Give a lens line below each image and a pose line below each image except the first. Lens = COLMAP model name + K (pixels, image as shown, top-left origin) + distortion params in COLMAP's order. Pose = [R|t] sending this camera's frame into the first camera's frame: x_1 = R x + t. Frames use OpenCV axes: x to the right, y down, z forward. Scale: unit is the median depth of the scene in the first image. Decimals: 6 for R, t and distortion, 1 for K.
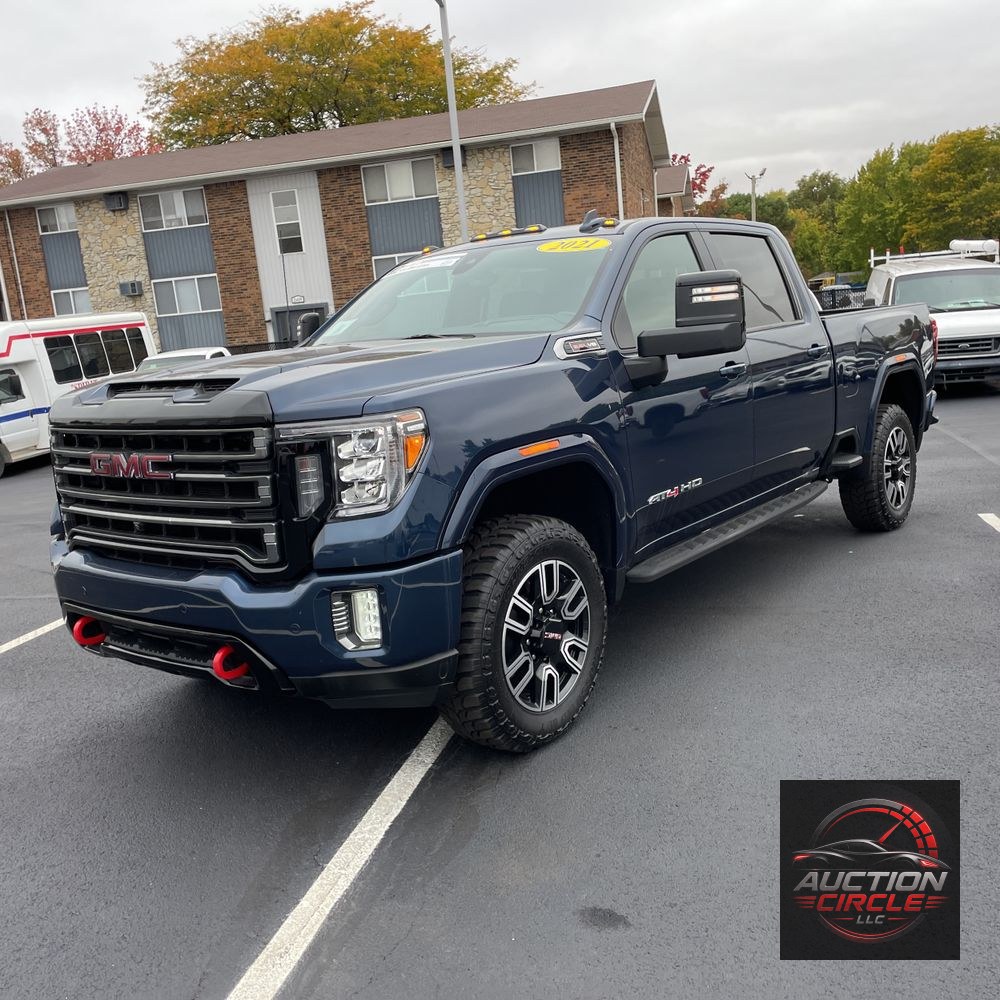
lens RADIAL K [[1037.3, 0, 529.5], [0, 1037.3, 502.5], [0, 0, 1]] dist [0.100932, -0.128243]
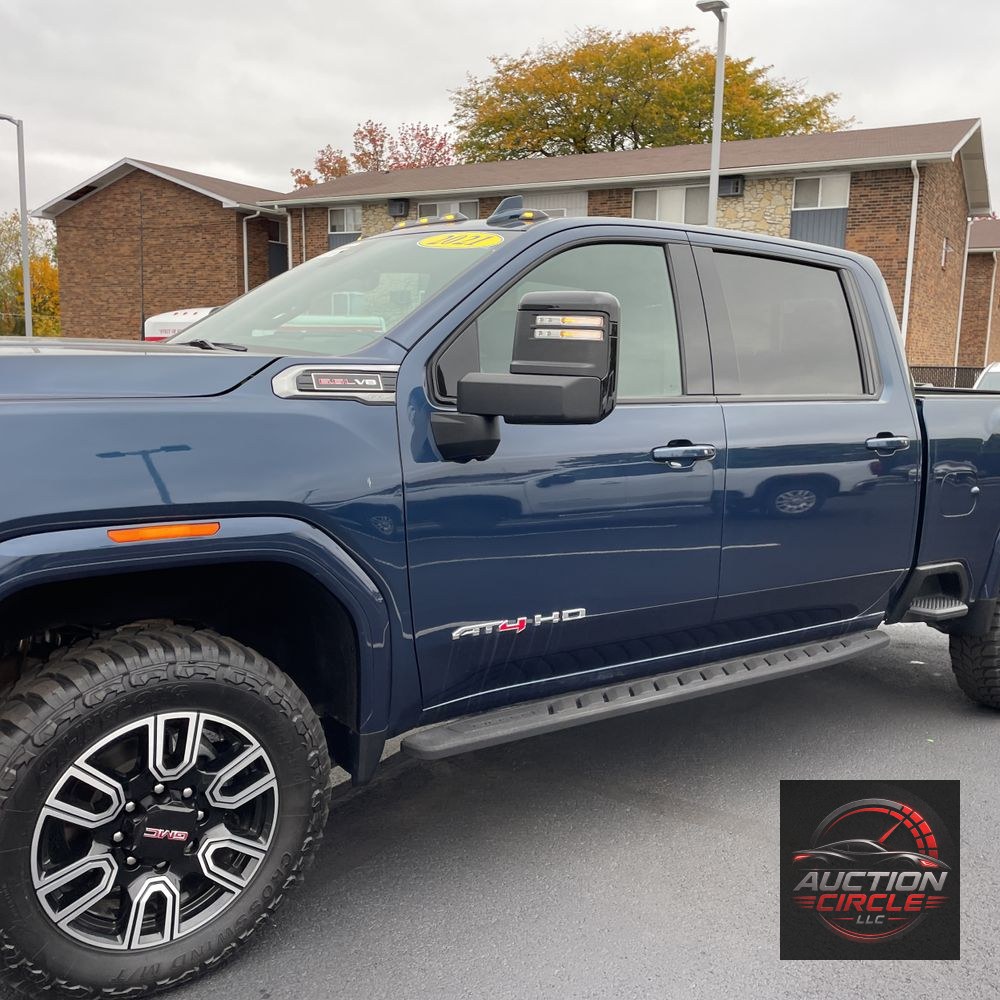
lens RADIAL K [[1037.3, 0, 529.5], [0, 1037.3, 502.5], [0, 0, 1]] dist [0.100932, -0.128243]
pose [[0.950865, 0.154882, -0.268080, 0.050632], [-0.162950, 0.986602, -0.007969, -0.013394], [0.263254, 0.051261, 0.963364, 0.060862]]
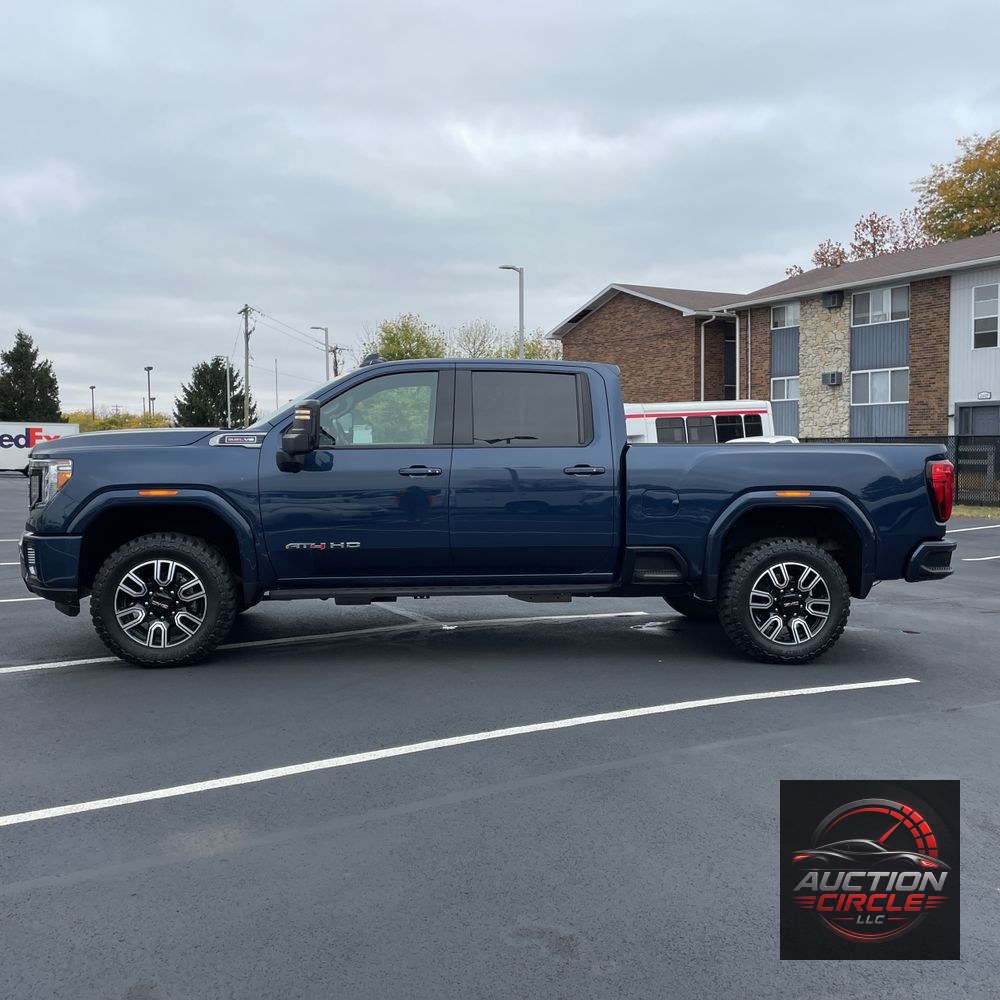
lens RADIAL K [[1061.8, 0, 500.0], [0, 1061.8, 500.0], [0, 0, 1]] dist [0.138505, -0.256157]
pose [[0.662886, 0.128173, -0.737668, 0.229632], [-0.187237, 0.982312, 0.002425, -0.020409], [0.724931, 0.136511, 0.675159, 0.026719]]
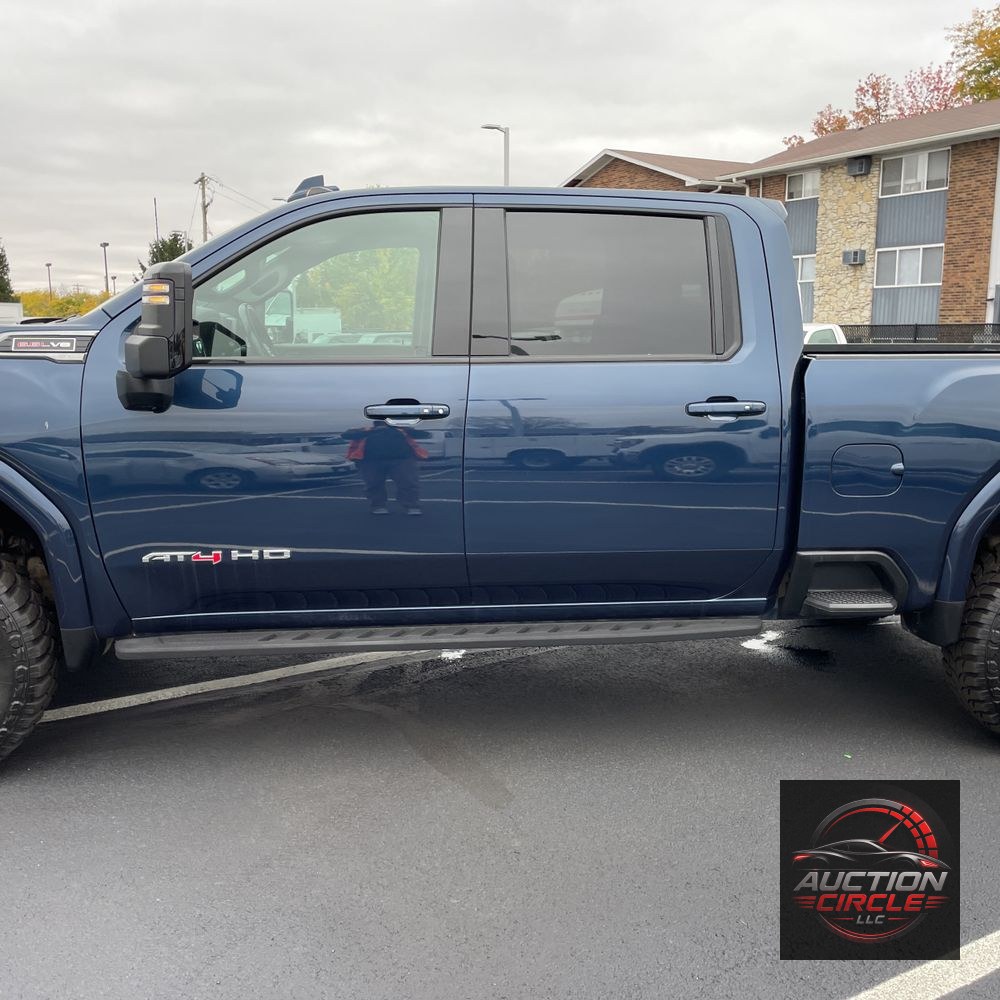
lens RADIAL K [[1039.1, 0, 486.1], [0, 1039.1, 498.7], [0, 0, 1]] dist [0.111968, -0.153234]
pose [[0.672842, 0.210203, -0.709294, 0.130019], [-0.191001, 0.975636, 0.107950, -0.027719], [0.714704, 0.062842, 0.696598, 0.100782]]
